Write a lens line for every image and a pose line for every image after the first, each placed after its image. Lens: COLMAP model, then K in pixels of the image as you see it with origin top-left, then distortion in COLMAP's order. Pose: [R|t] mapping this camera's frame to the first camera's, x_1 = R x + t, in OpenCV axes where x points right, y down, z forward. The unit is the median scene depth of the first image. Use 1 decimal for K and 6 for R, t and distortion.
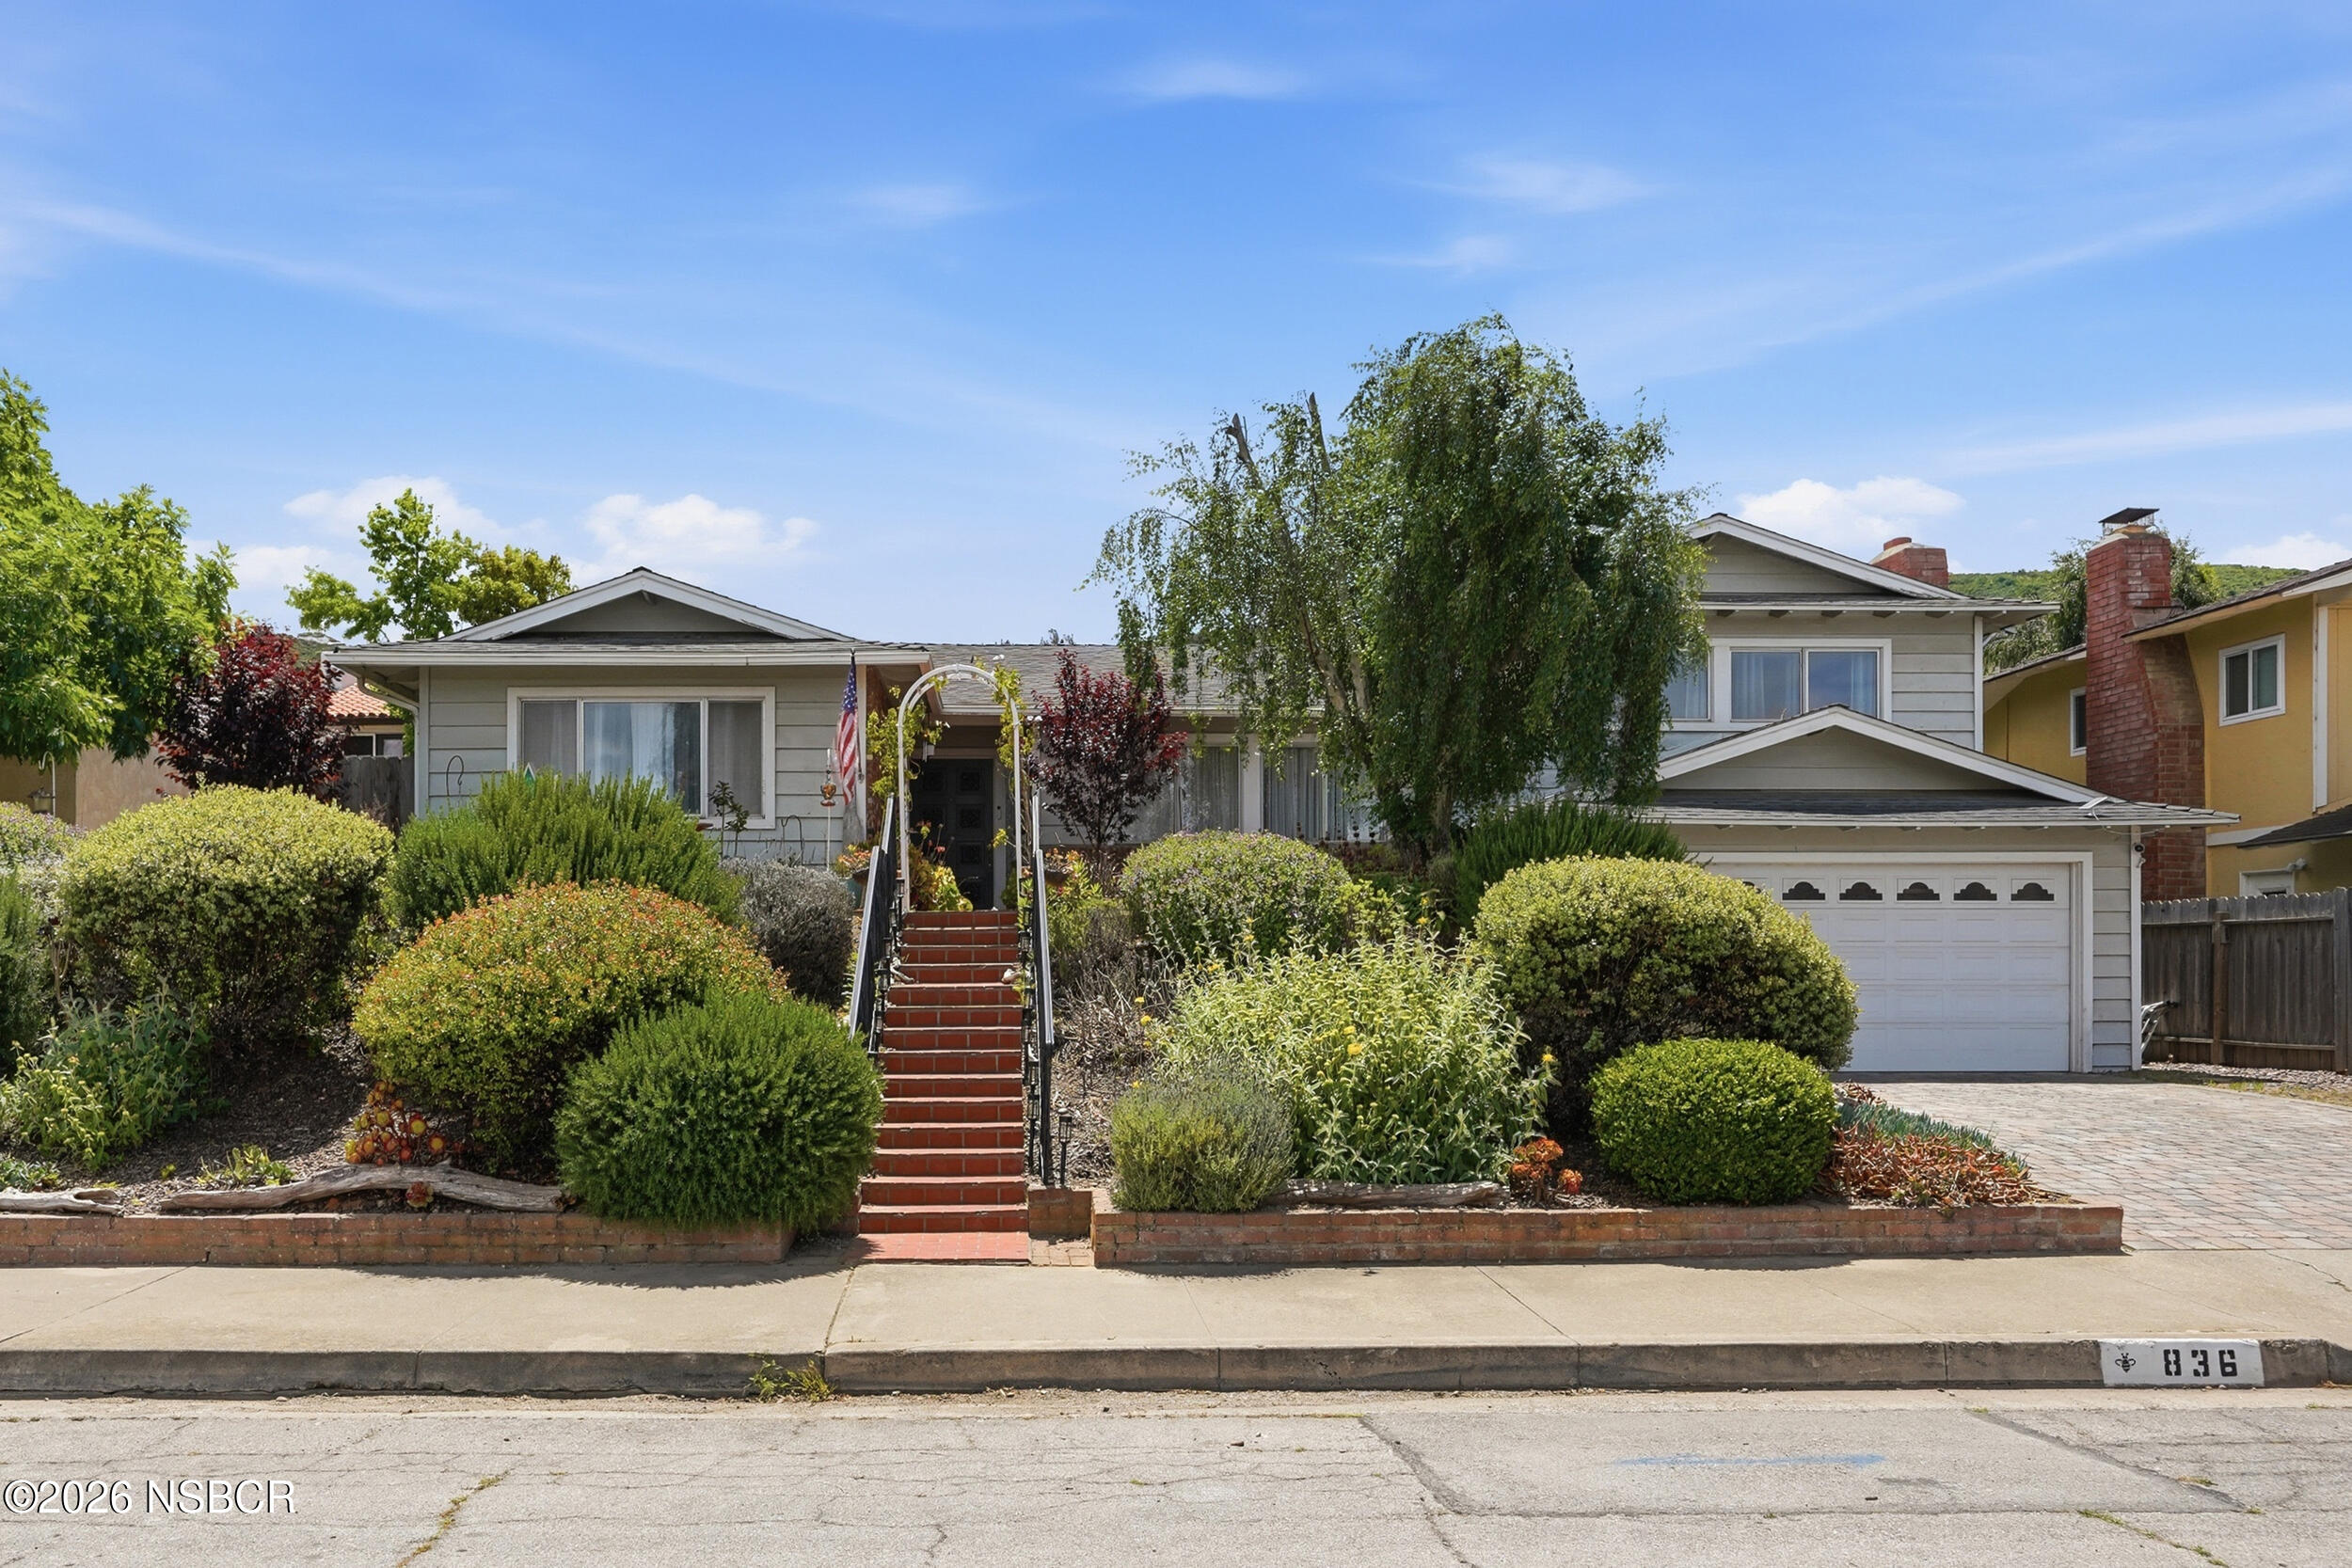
lens RADIAL K [[1773.6, 0, 1026.9], [0, 1773.6, 972.4], [0, 0, 1]] dist [-0.028356, 0.033464]
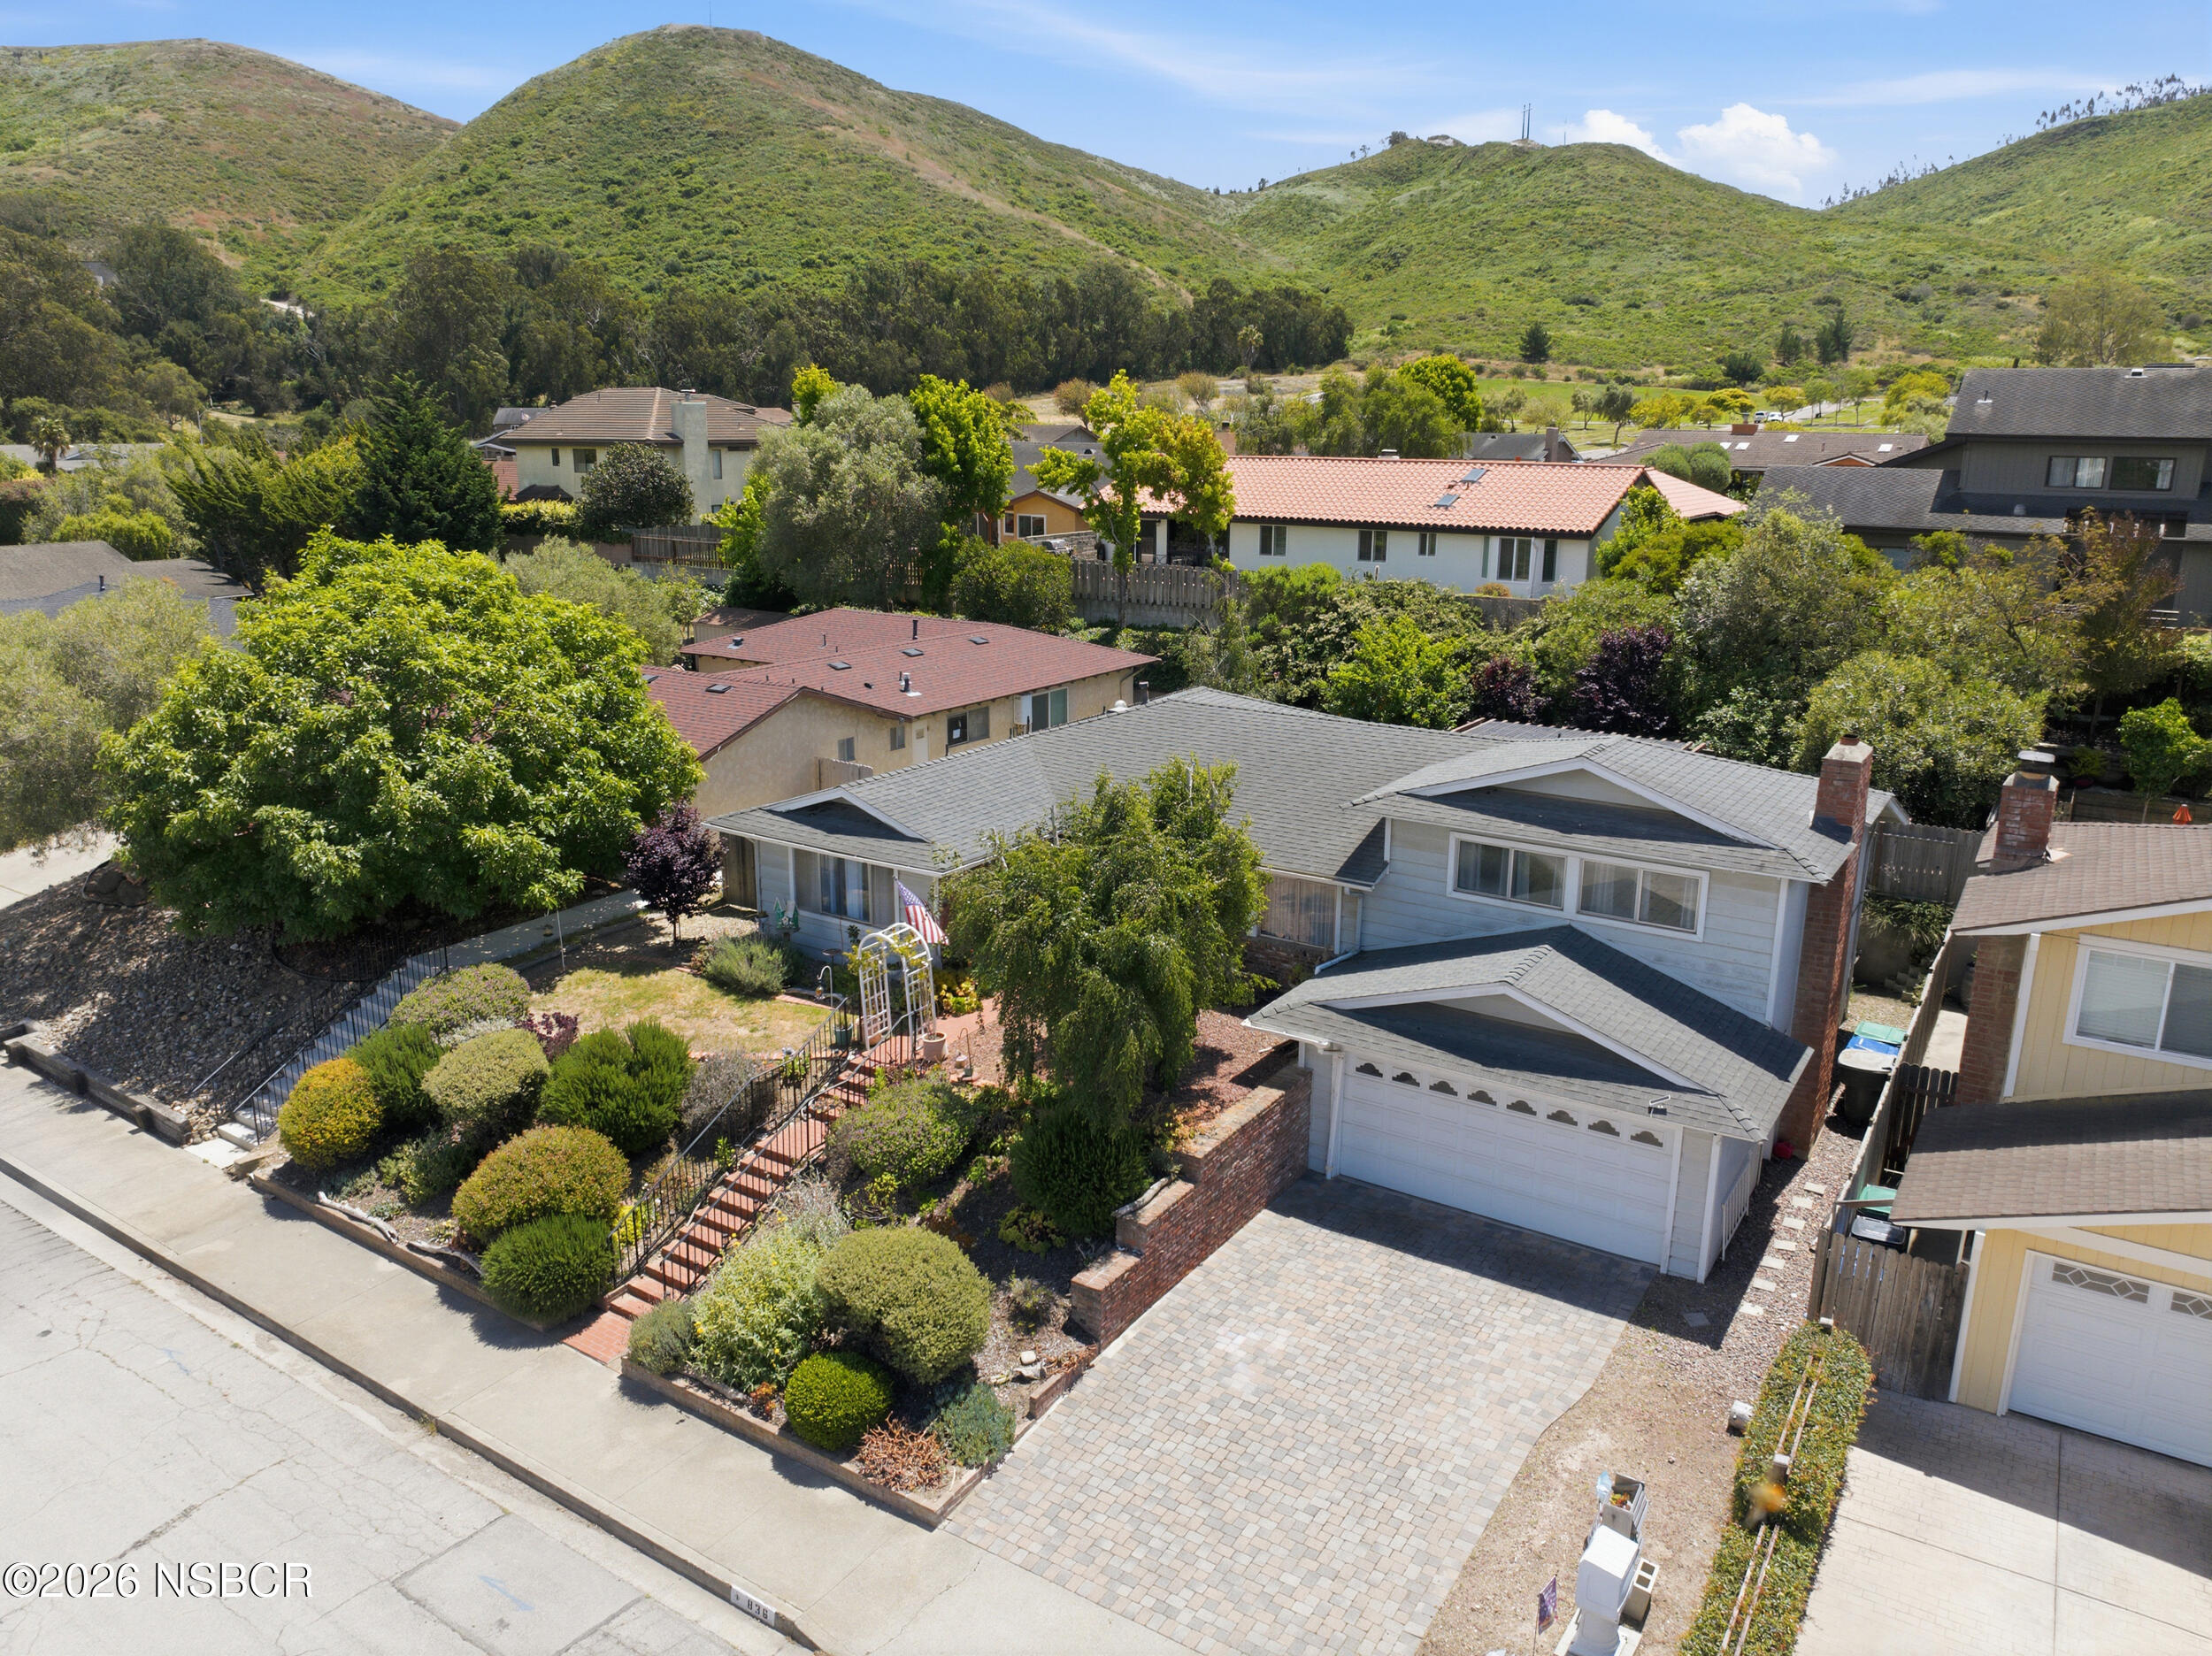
lens RADIAL K [[1552.5, 0, 1118.4], [0, 1552.5, 824.4], [0, 0, 1]] dist [-0.051099, 0.021636]
pose [[0.832503, 0.148017, -0.533882, 1.641477], [-0.009531, 0.967333, 0.253329, -1.128151], [0.553939, -0.205808, 0.806719, -0.214130]]
